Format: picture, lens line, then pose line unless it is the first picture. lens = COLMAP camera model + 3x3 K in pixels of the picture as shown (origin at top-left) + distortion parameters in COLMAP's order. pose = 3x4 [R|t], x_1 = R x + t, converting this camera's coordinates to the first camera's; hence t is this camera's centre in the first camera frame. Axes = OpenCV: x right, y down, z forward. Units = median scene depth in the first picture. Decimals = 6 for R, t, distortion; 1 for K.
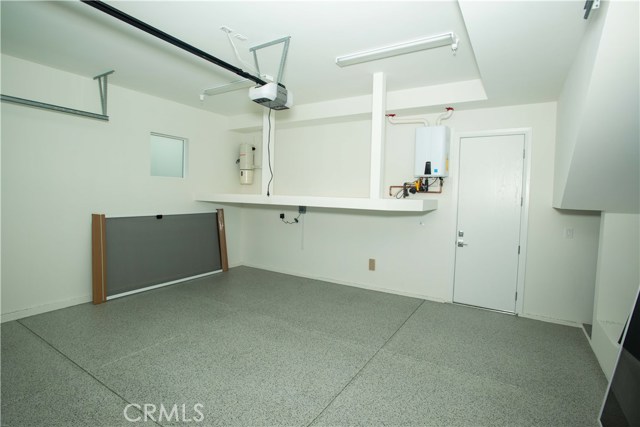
lens RADIAL K [[333.3, 0, 319.2], [0, 333.3, 214.8], [0, 0, 1]] dist [0.022800, 0.000084]
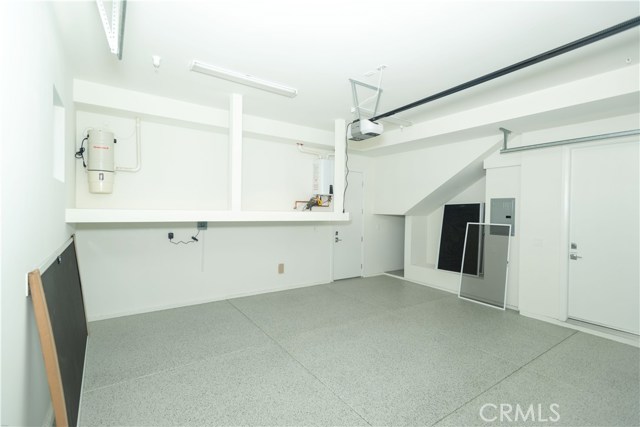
lens RADIAL K [[301.3, 0, 319.7], [0, 301.3, 211.4], [0, 0, 1]] dist [0.003381, -0.000274]
pose [[0.401604, -0.024959, 0.915473, -0.649727], [0.047435, 0.998854, 0.006424, -0.042948], [-0.914584, 0.040845, 0.402327, 0.400901]]
